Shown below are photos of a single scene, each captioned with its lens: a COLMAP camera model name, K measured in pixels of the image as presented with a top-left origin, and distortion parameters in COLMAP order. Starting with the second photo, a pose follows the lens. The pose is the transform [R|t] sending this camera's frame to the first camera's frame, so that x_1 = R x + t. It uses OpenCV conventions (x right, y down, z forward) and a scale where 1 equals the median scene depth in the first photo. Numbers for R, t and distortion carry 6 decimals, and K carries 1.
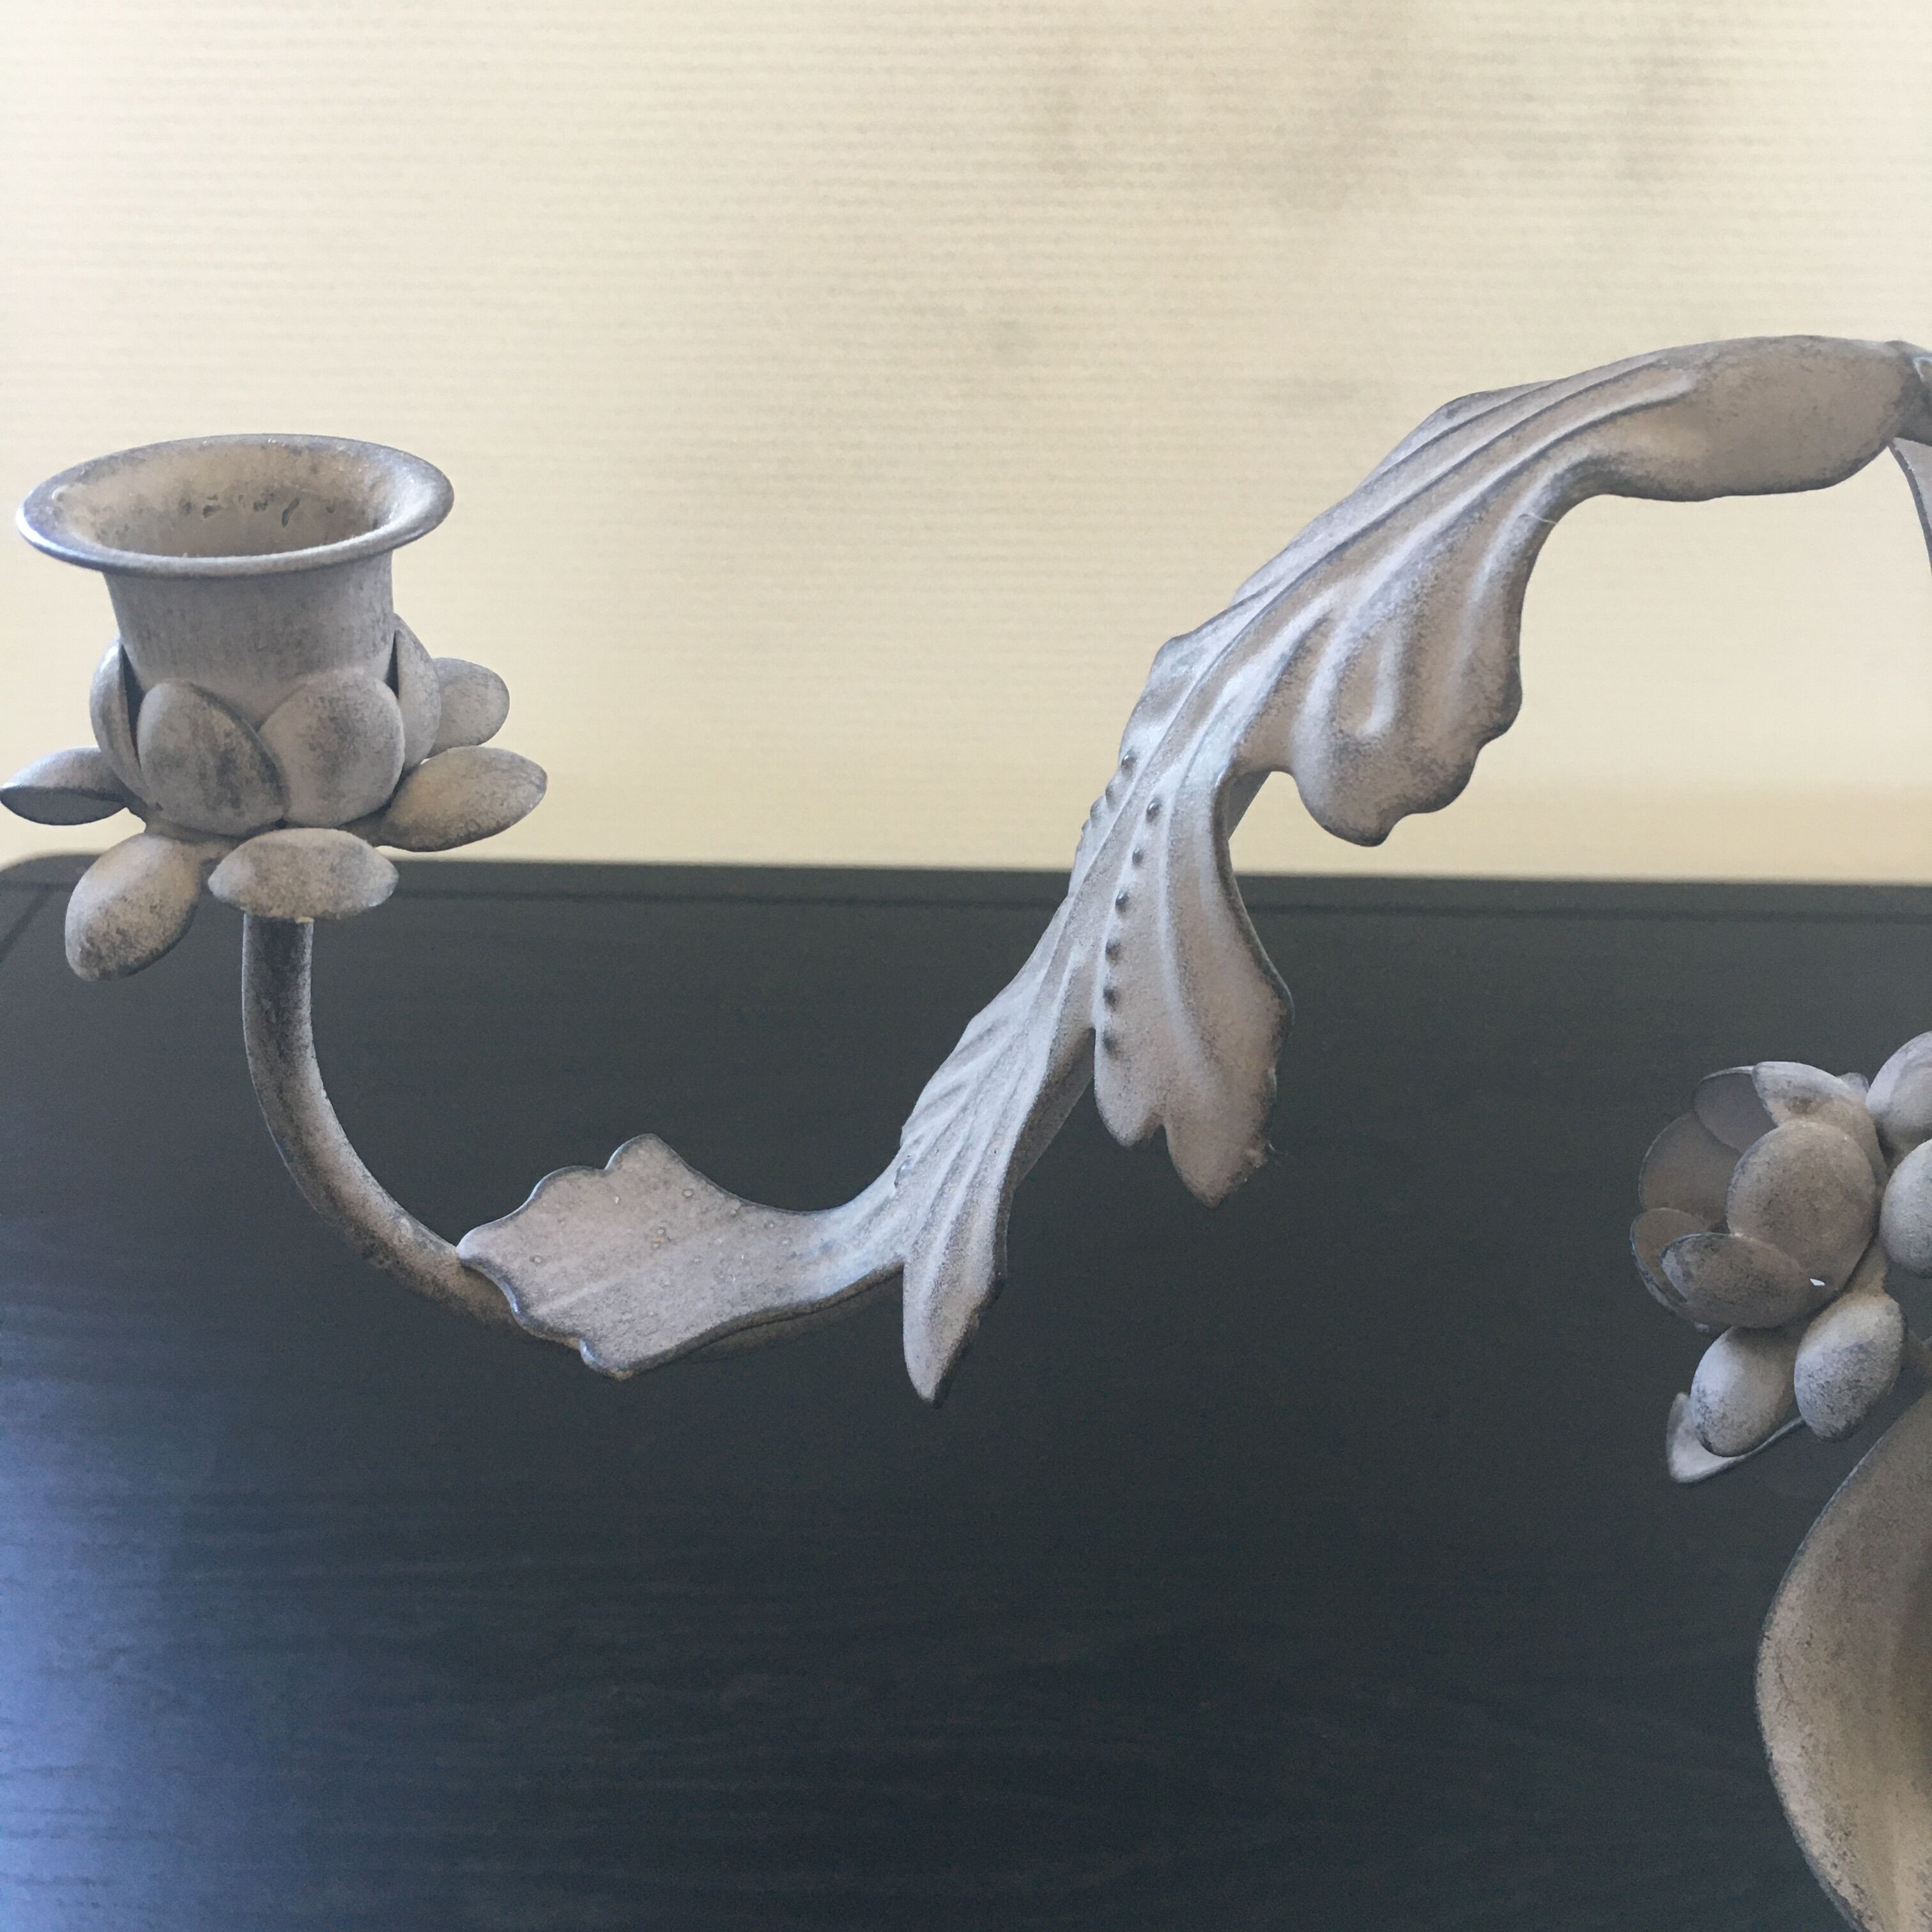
lens RADIAL K [[2211.7, 0, 966.0], [0, 2211.7, 966.0], [0, 0, 1]] dist [0.075115, -0.147471]
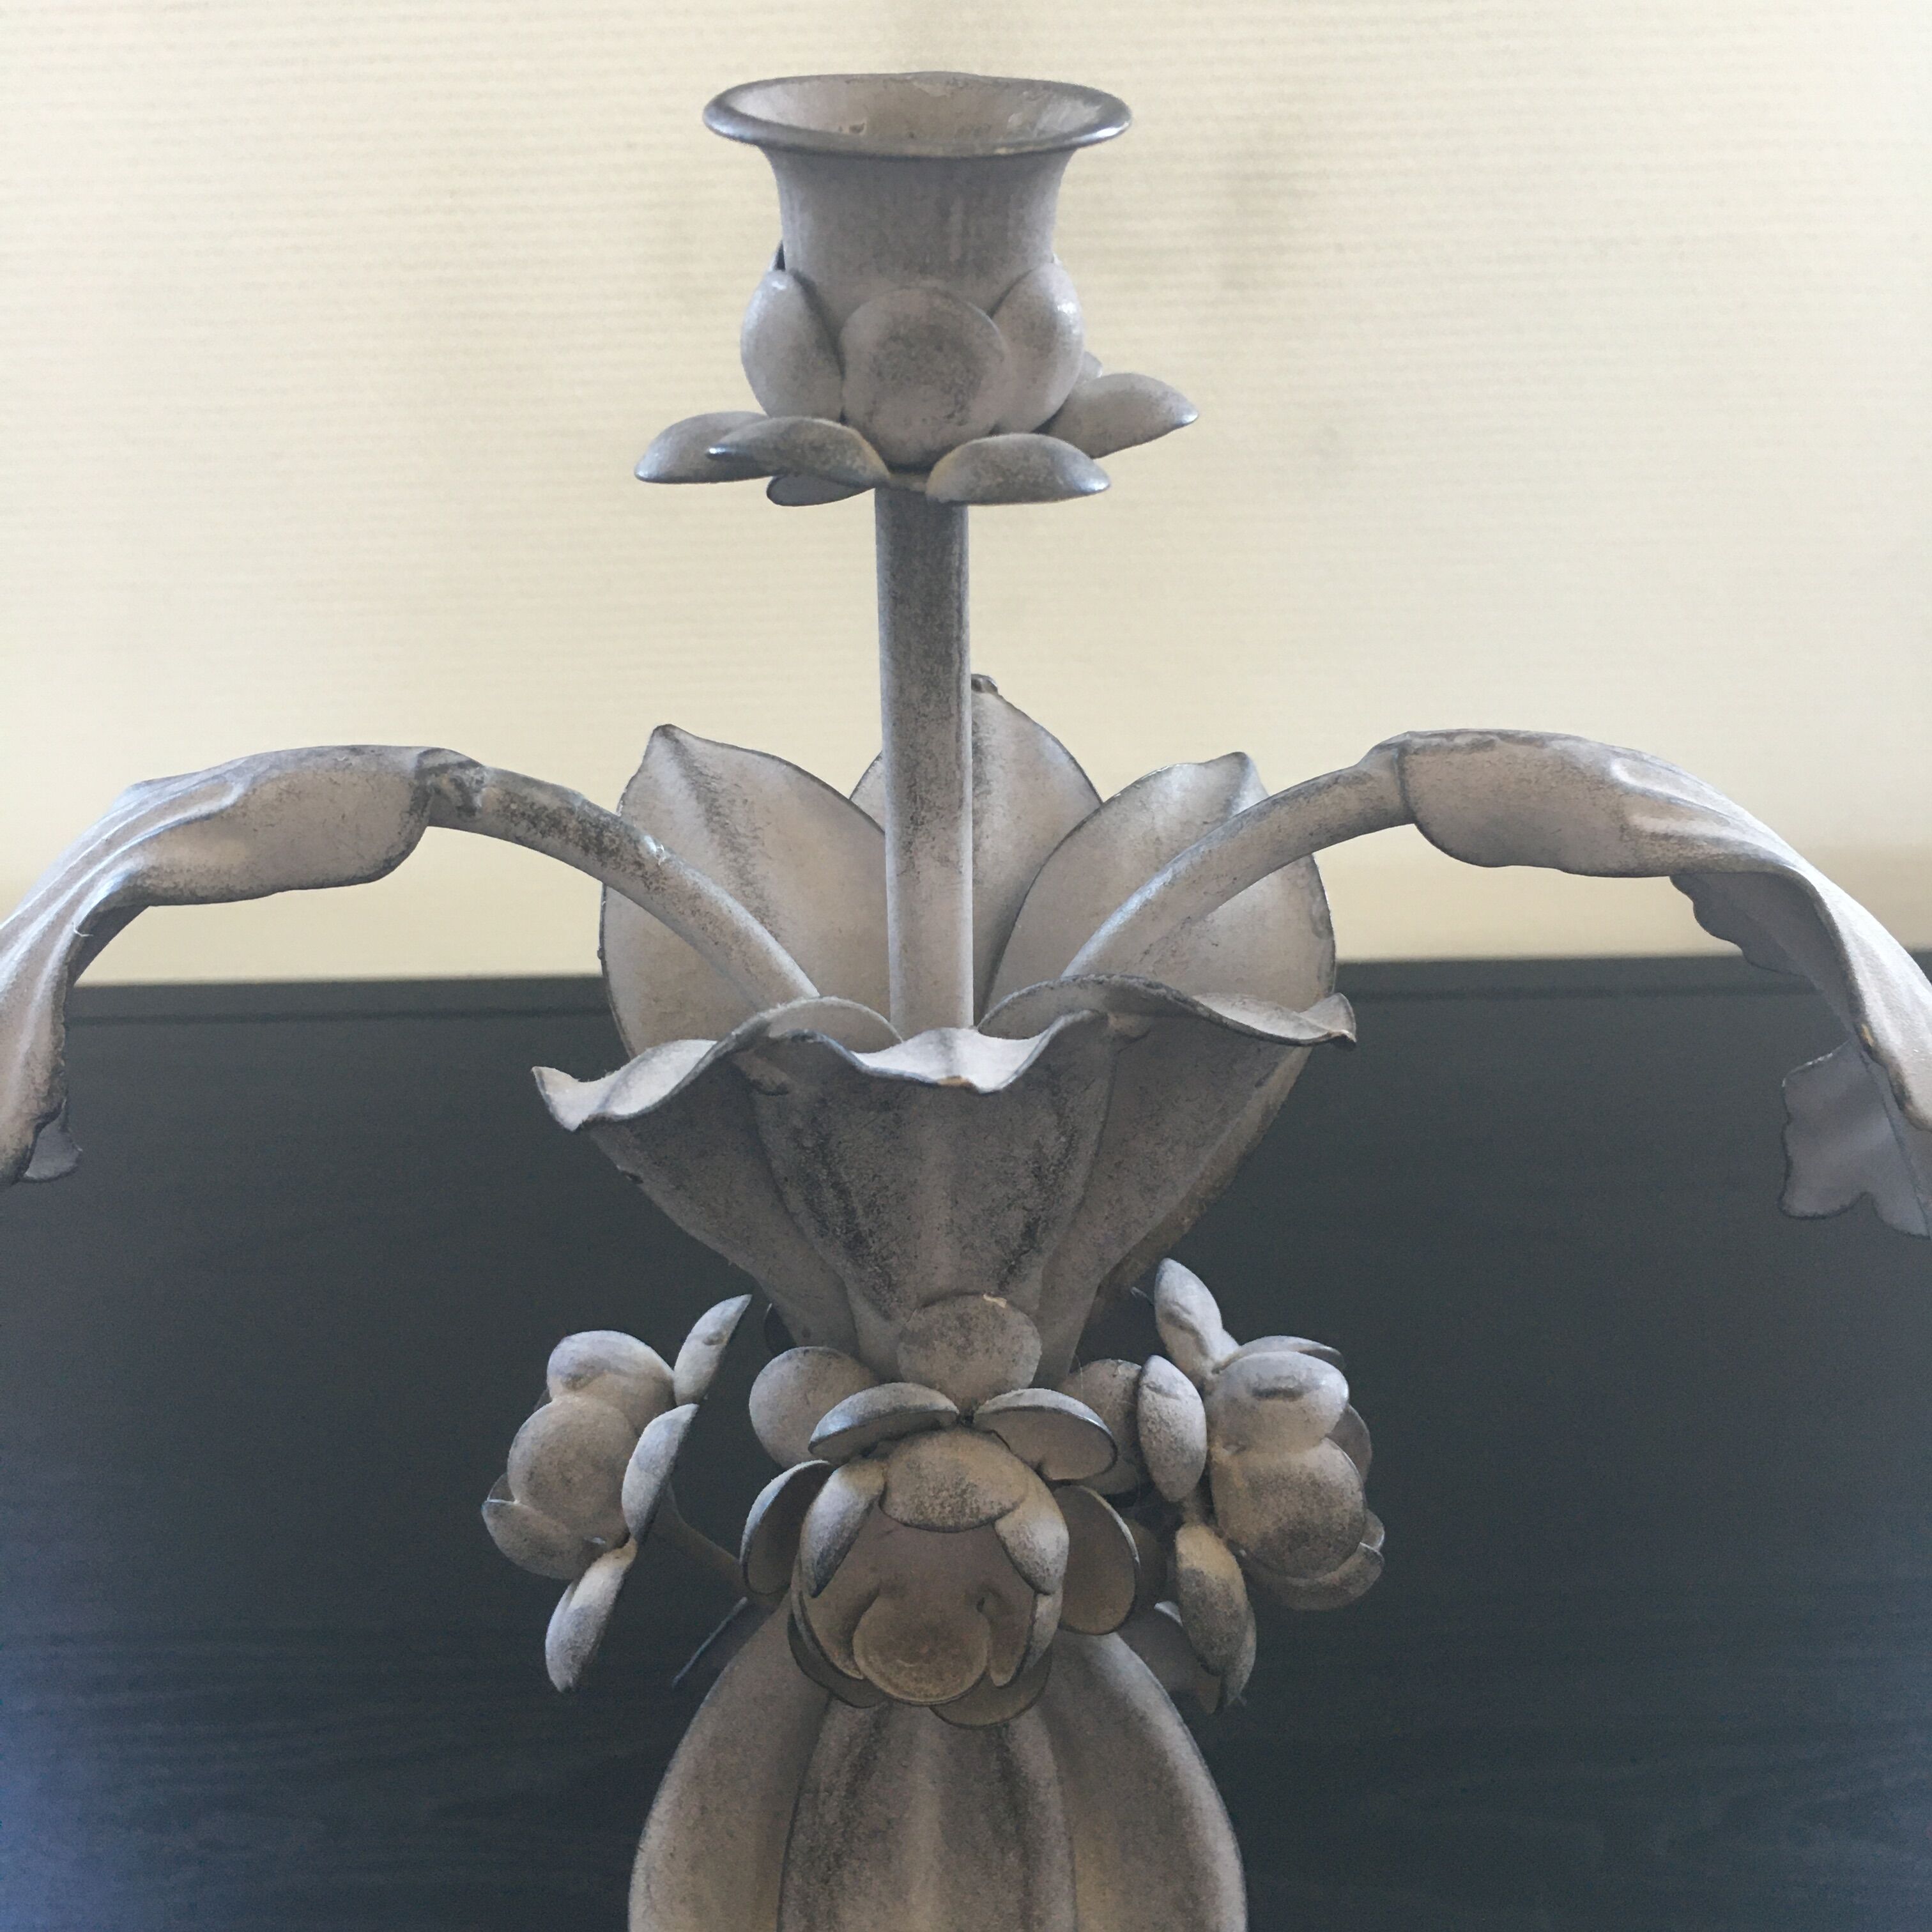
lens RADIAL K [[2211.7, 0, 966.0], [0, 2211.7, 966.0], [0, 0, 1]] dist [0.075115, -0.147471]
pose [[0.999361, -0.035750, 0.000324, 0.538323], [0.035751, 0.999340, -0.006457, -0.120955], [-0.000093, 0.006465, 0.999979, -0.098033]]
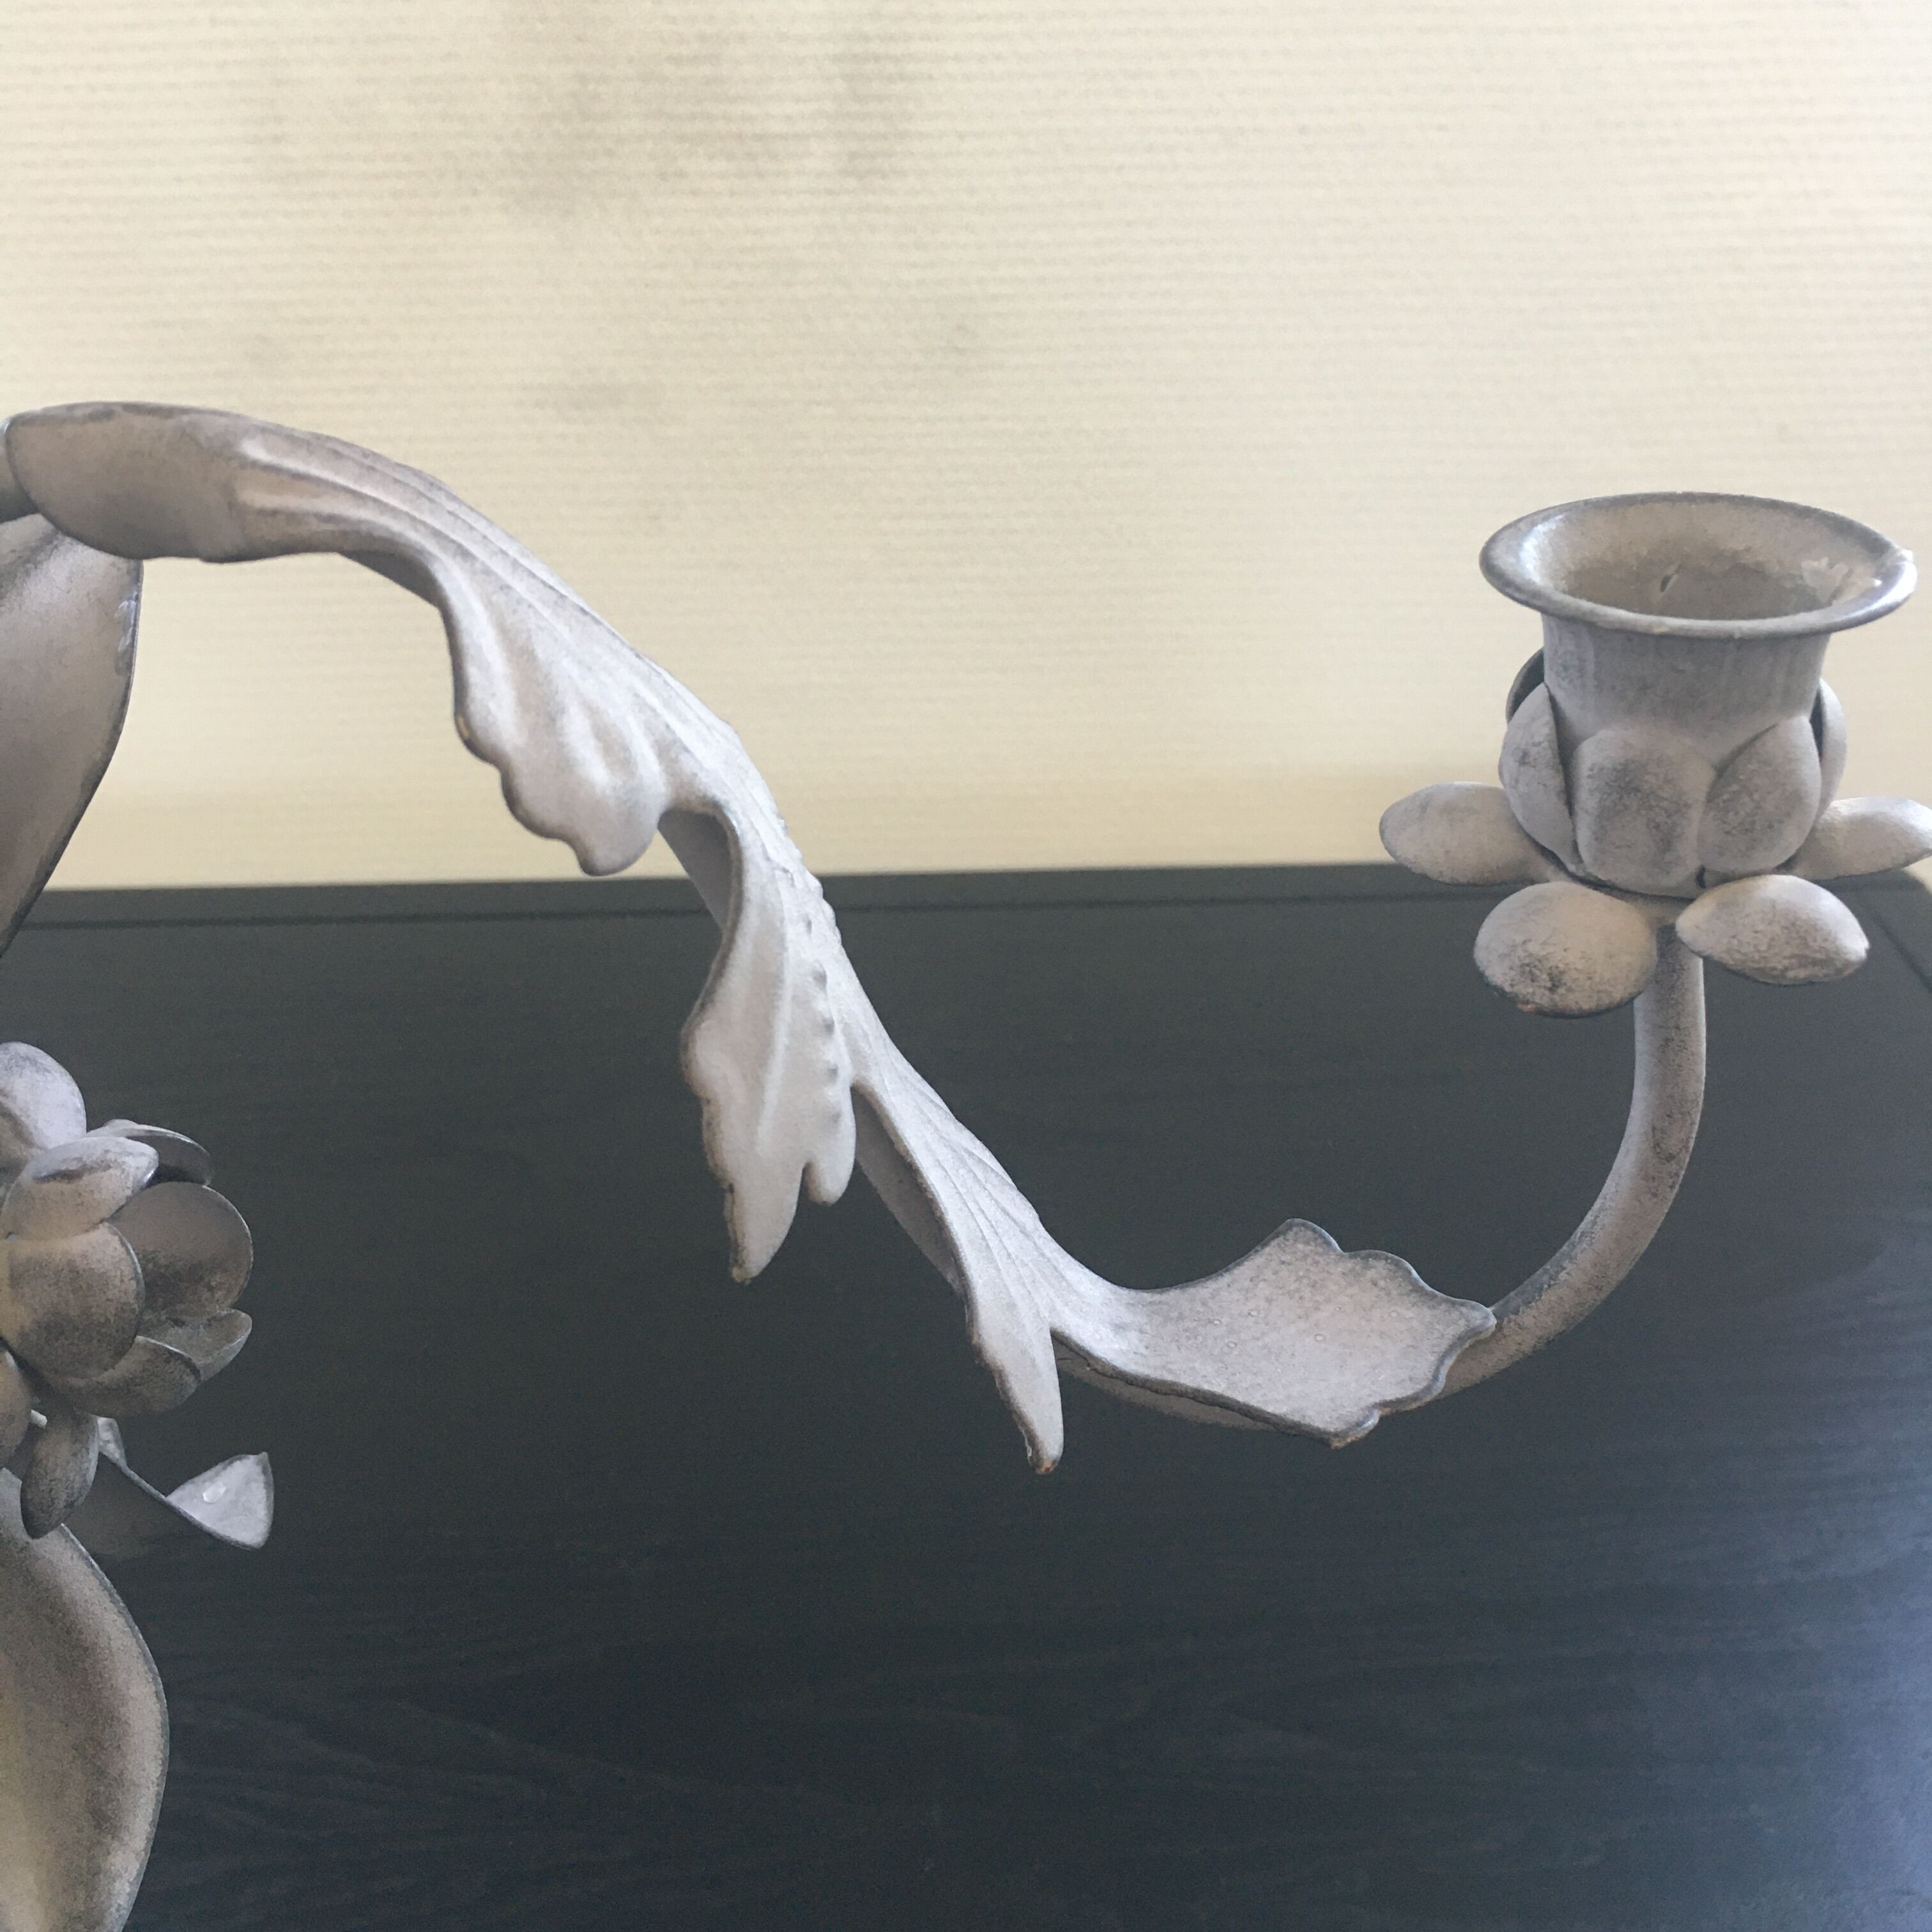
lens RADIAL K [[2211.7, 0, 966.0], [0, 2211.7, 966.0], [0, 0, 1]] dist [0.075115, -0.147471]
pose [[0.998850, -0.039663, 0.026946, 1.017816], [0.039513, 0.999200, 0.006104, -0.006901], [-0.027167, -0.005032, 0.999618, -0.014375]]
